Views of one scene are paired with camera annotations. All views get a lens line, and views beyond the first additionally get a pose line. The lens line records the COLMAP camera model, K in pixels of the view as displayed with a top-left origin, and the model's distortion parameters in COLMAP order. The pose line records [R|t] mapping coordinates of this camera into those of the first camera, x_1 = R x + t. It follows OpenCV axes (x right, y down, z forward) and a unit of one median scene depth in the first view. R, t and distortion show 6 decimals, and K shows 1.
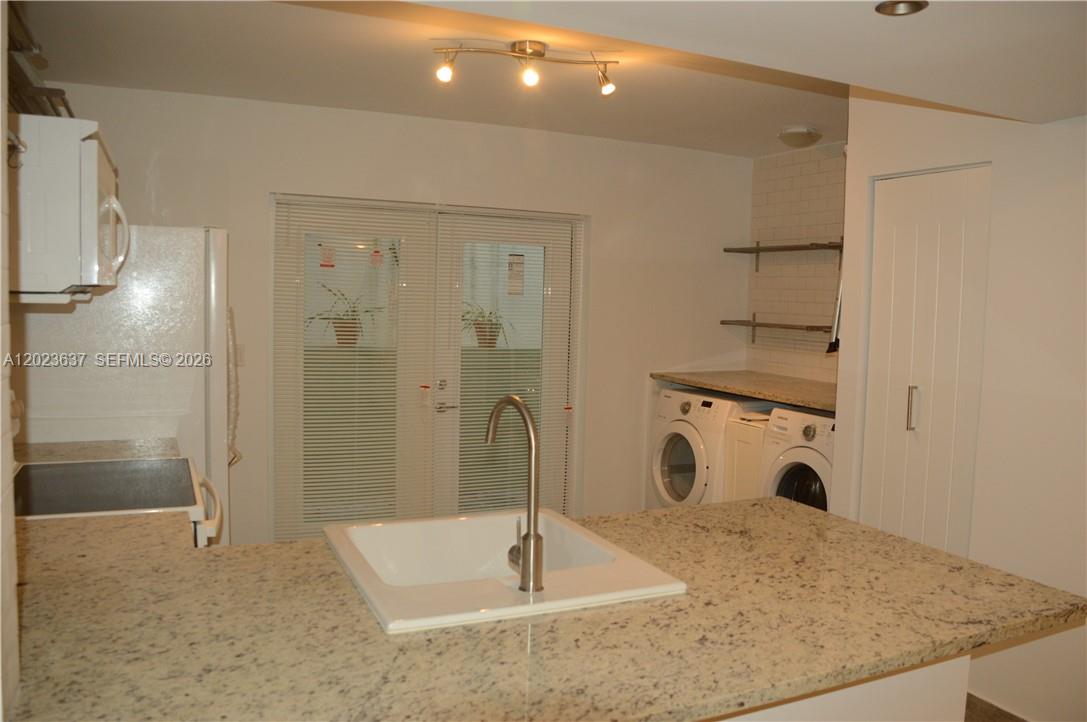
lens RADIAL K [[847.7, 0, 551.4], [0, 847.7, 357.4], [0, 0, 1]] dist [-0.143453, 0.080786]
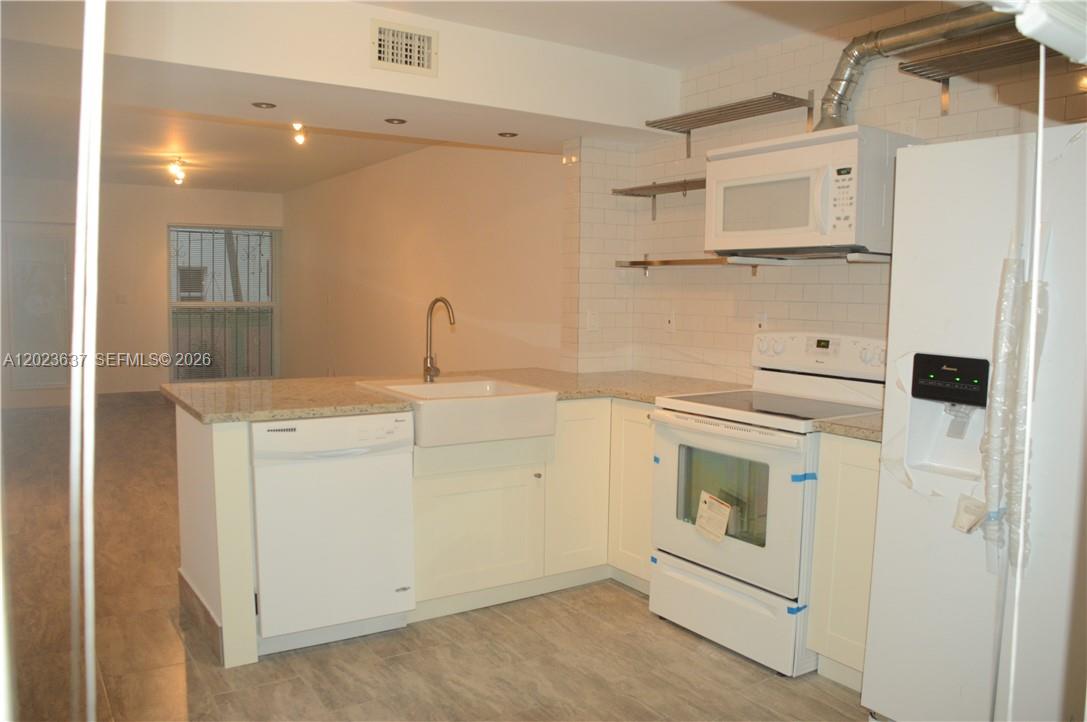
lens RADIAL K [[847.7, 0, 551.4], [0, 847.7, 357.4], [0, 0, 1]] dist [-0.143453, 0.080786]
pose [[-0.989043, -0.031632, -0.144198, -0.021228], [-0.052791, 0.987968, 0.145368, -0.124304], [0.137865, 0.151388, -0.978813, 3.117926]]
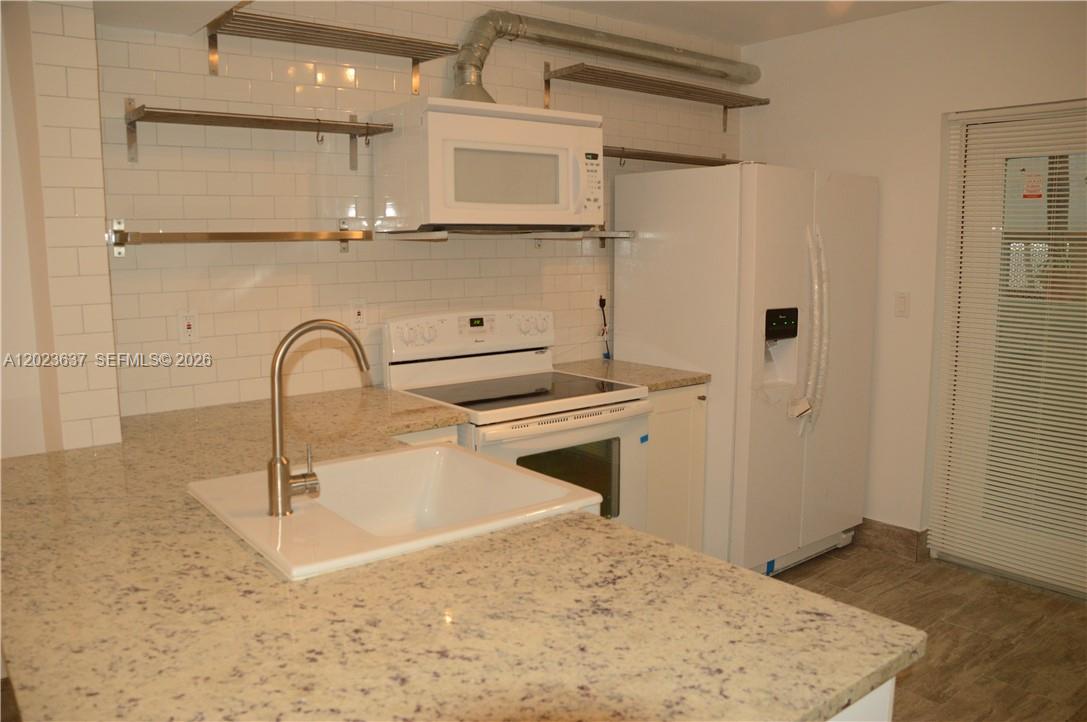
lens RADIAL K [[847.7, 0, 551.4], [0, 847.7, 357.4], [0, 0, 1]] dist [-0.143453, 0.080786]
pose [[0.229953, 0.104570, -0.967567, 0.944437], [-0.059905, 0.993846, 0.093173, -0.015284], [0.971356, 0.036536, 0.234802, 1.039372]]
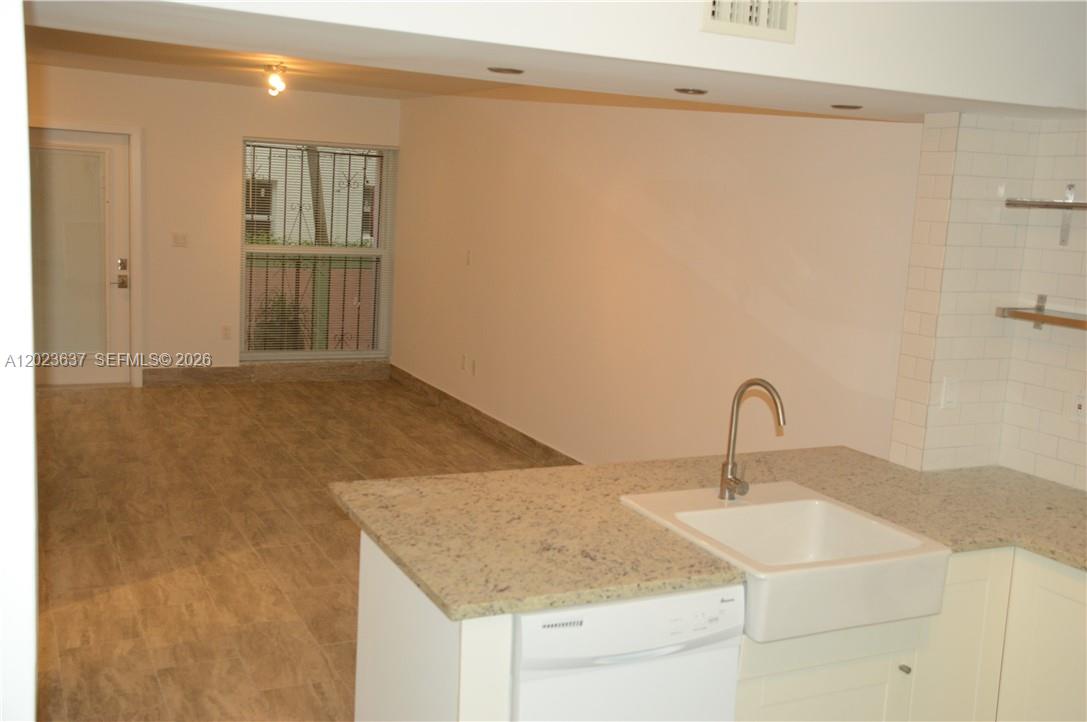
lens RADIAL K [[1108.9, 0, 559.2], [0, 1108.9, 359.7], [0, 0, 1]] dist [0.026419, 0.005912]
pose [[-0.996048, -0.079466, -0.039659, 0.354802], [-0.086363, 0.970796, 0.223821, -0.360809], [0.020714, 0.226361, -0.973823, 2.750233]]
